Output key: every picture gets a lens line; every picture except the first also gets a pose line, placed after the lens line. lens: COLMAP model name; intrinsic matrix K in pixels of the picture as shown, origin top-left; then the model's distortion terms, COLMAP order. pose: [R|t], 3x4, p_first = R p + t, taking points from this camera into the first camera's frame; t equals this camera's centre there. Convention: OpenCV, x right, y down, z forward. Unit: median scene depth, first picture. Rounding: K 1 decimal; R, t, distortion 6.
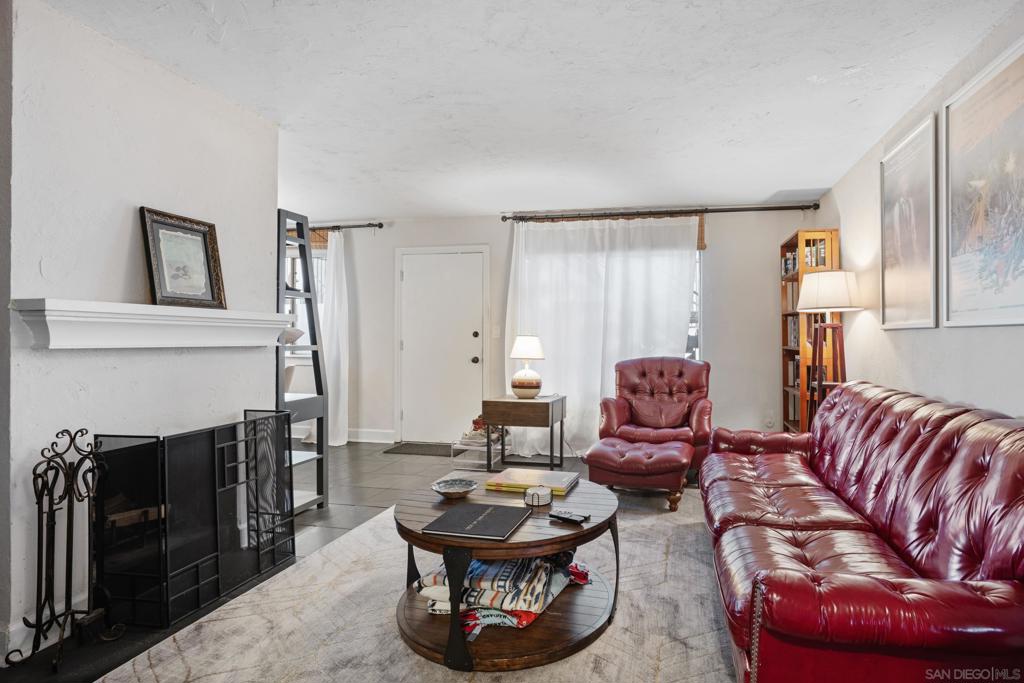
lens RADIAL K [[556.3, 0, 547.3], [0, 556.3, 345.7], [0, 0, 1]] dist [-0.004232, 0.000400]
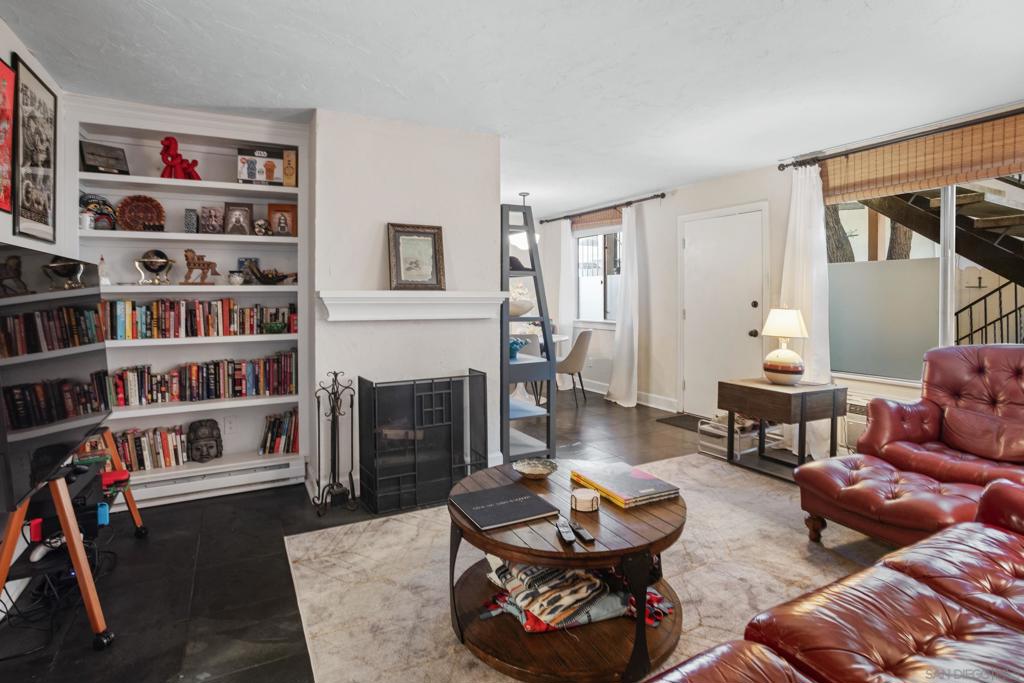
lens RADIAL K [[519.8, 0, 482.9], [0, 519.8, 311.7], [0, 0, 1]] dist [-0.049335, 0.025921]
pose [[0.633190, 0.016446, -0.773822, 0.393231], [-0.005696, 0.999846, 0.016590, -0.033862], [0.773976, -0.006097, 0.633186, 0.271587]]
